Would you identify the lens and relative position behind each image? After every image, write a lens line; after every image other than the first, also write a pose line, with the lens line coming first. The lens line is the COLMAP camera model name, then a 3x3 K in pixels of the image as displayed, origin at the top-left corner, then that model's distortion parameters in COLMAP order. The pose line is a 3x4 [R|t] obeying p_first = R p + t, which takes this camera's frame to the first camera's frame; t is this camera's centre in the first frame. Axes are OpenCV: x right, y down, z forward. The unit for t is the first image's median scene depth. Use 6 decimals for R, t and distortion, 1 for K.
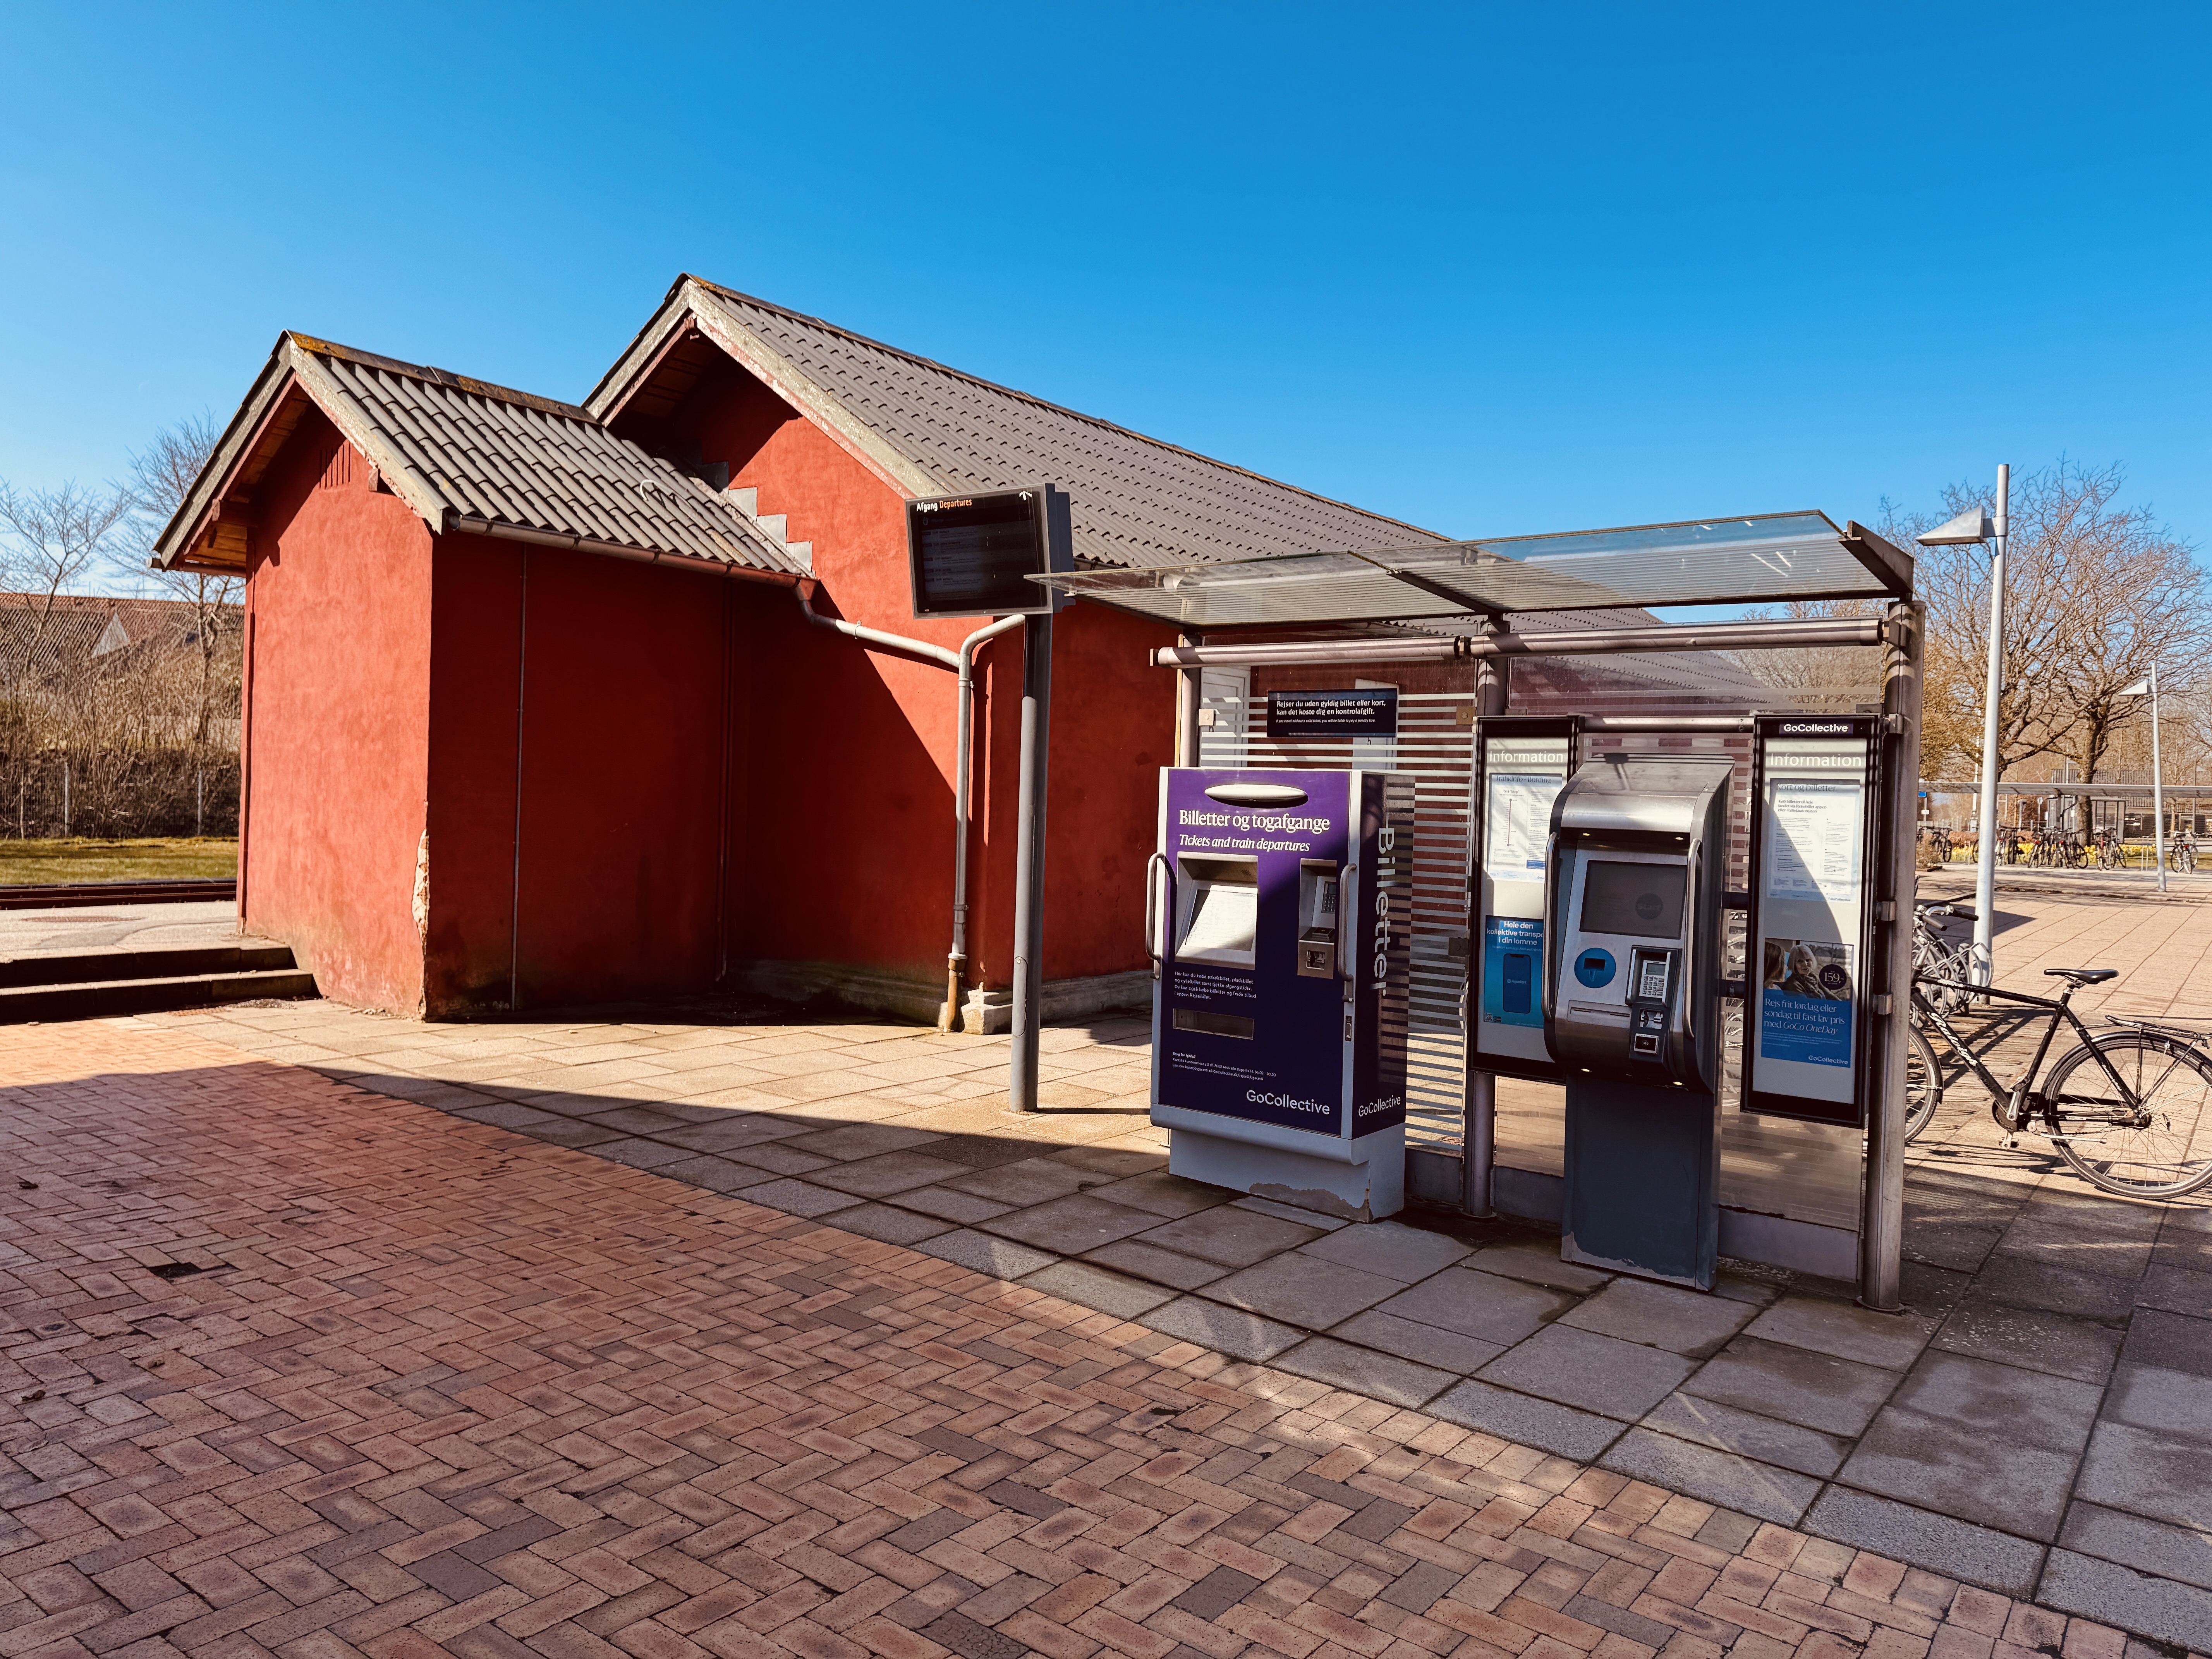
lens RADIAL K [[1519.4, 0, 1106.9], [0, 1519.4, 826.4], [0, 0, 1]] dist [0.004967, 0.000519]
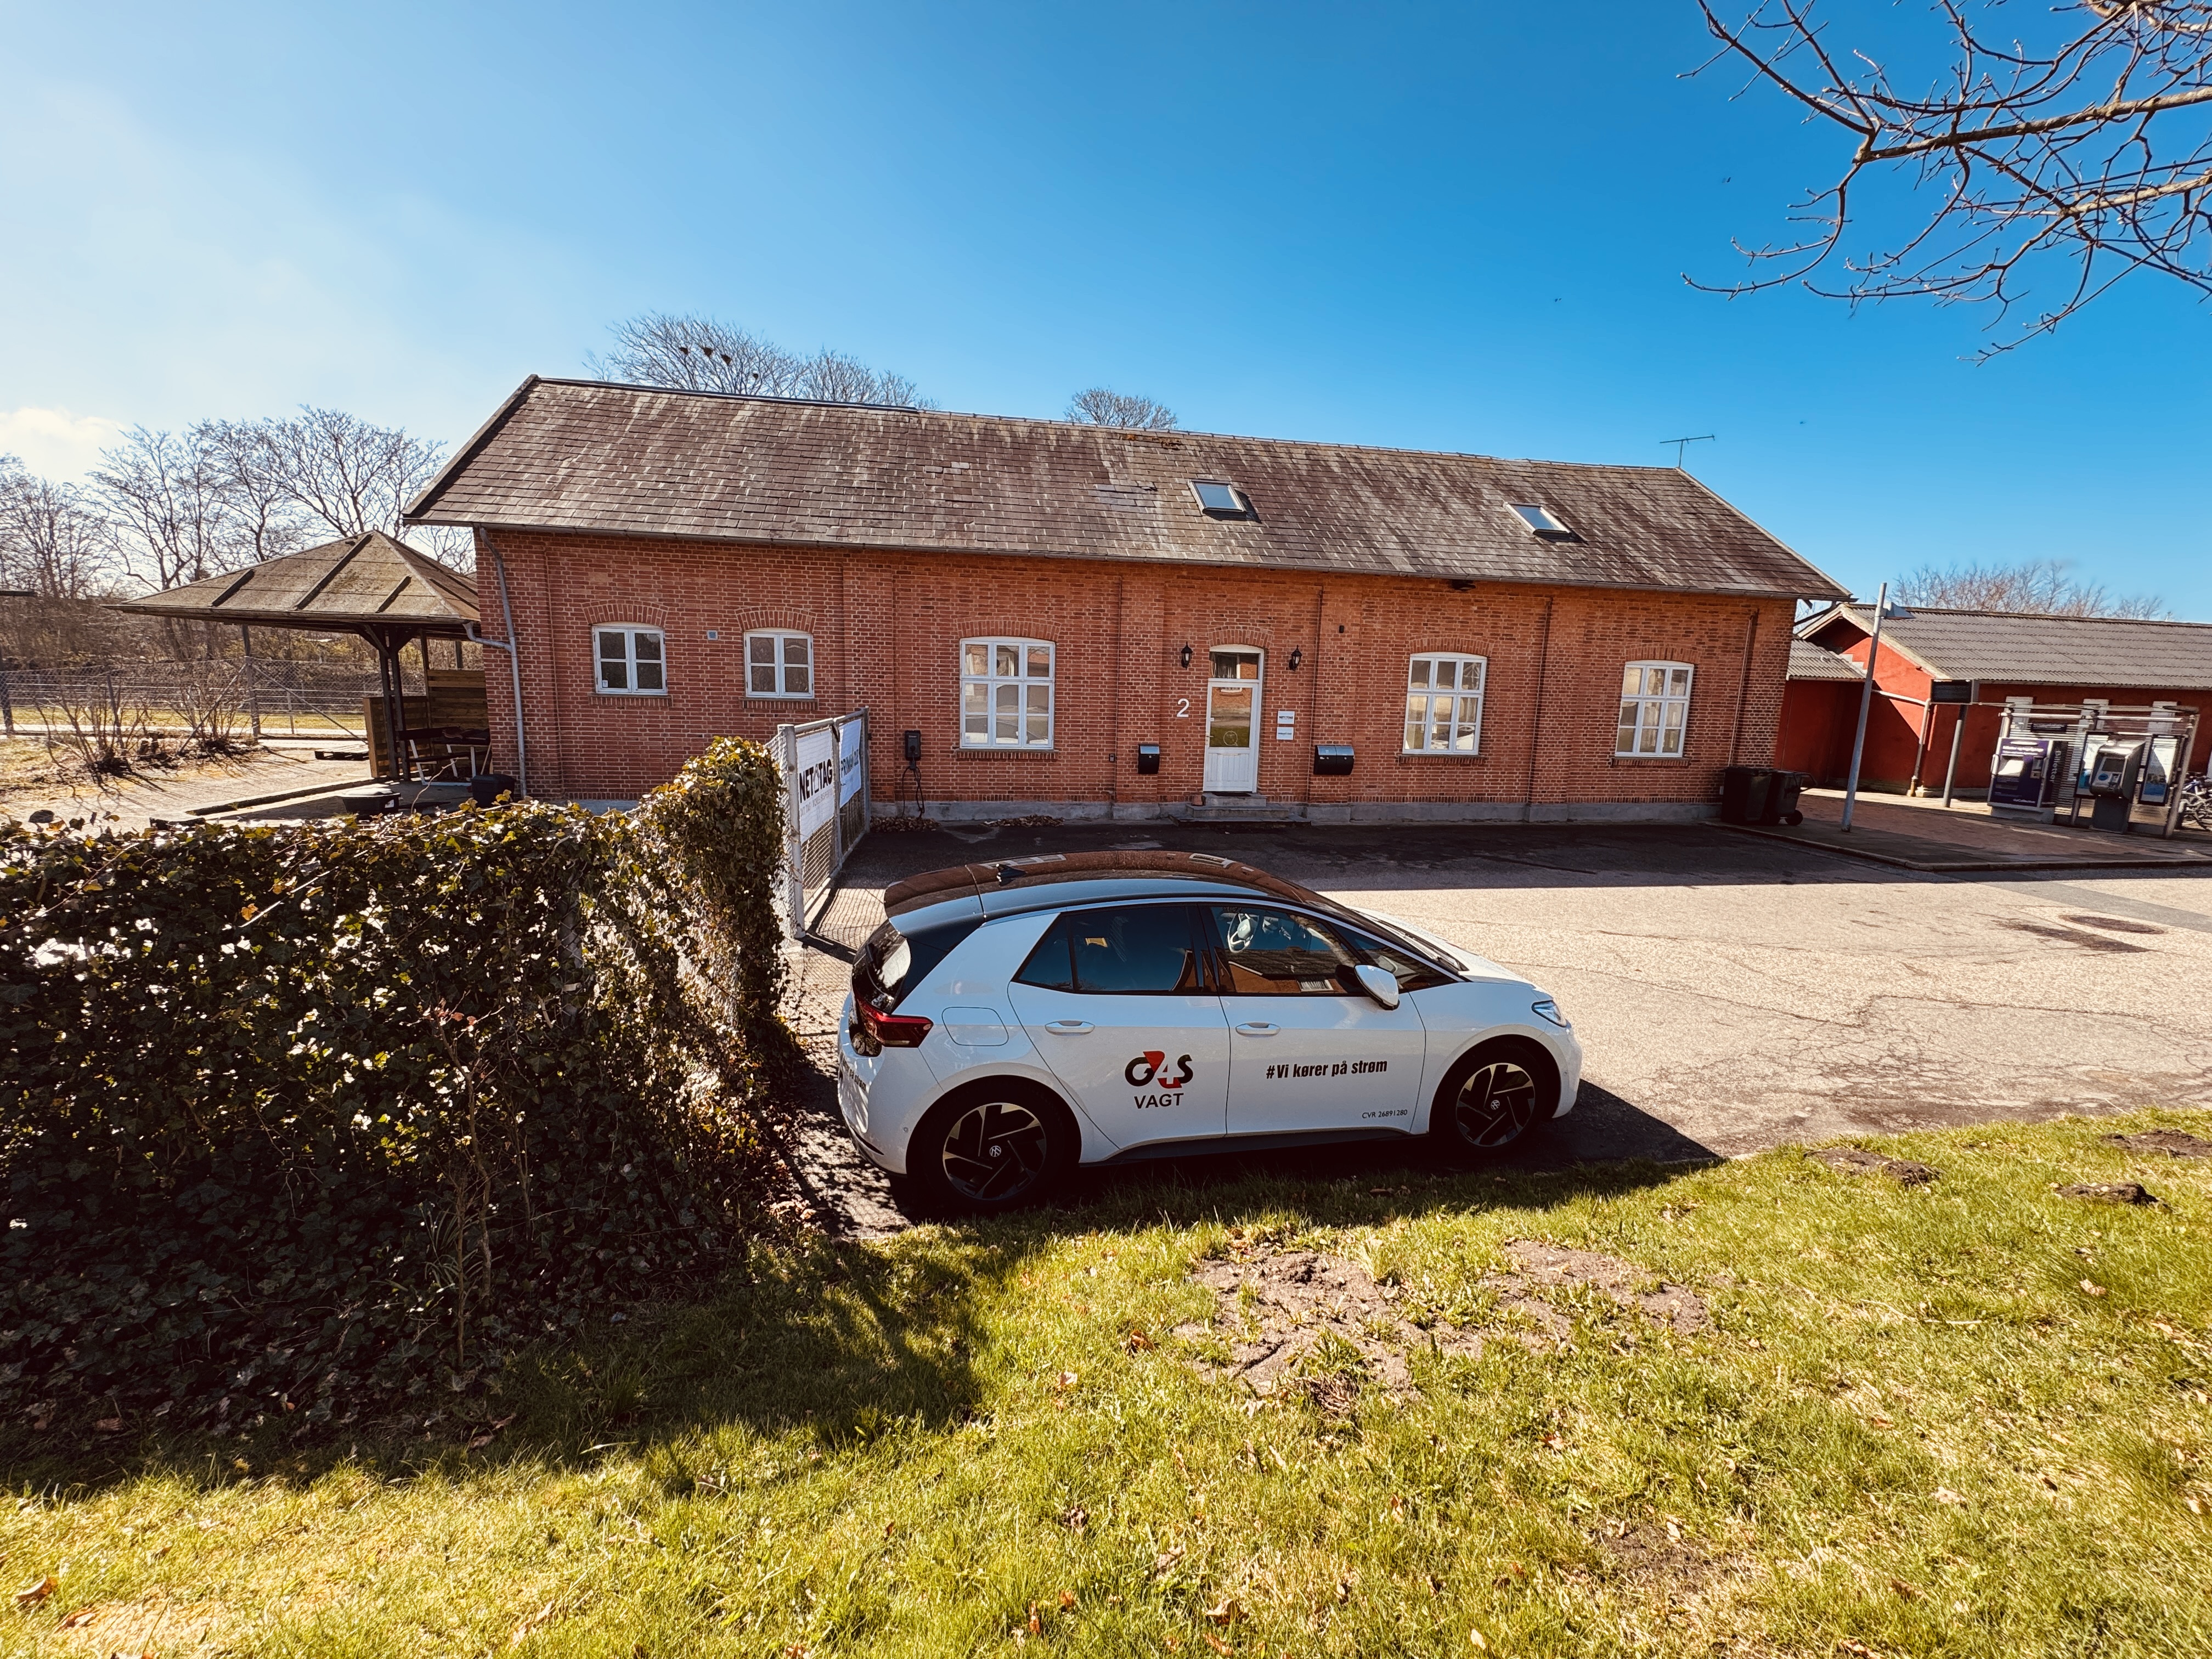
lens RADIAL K [[876.2, 0, 1100.5], [0, 876.2, 824.7], [0, 0, 1]] dist [0.001228, 0.000089]
pose [[0.741716, 0.082375, -0.665636, -0.220079], [-0.001709, 0.992658, 0.120940, -0.102998], [0.670712, -0.088565, 0.736411, -3.267476]]
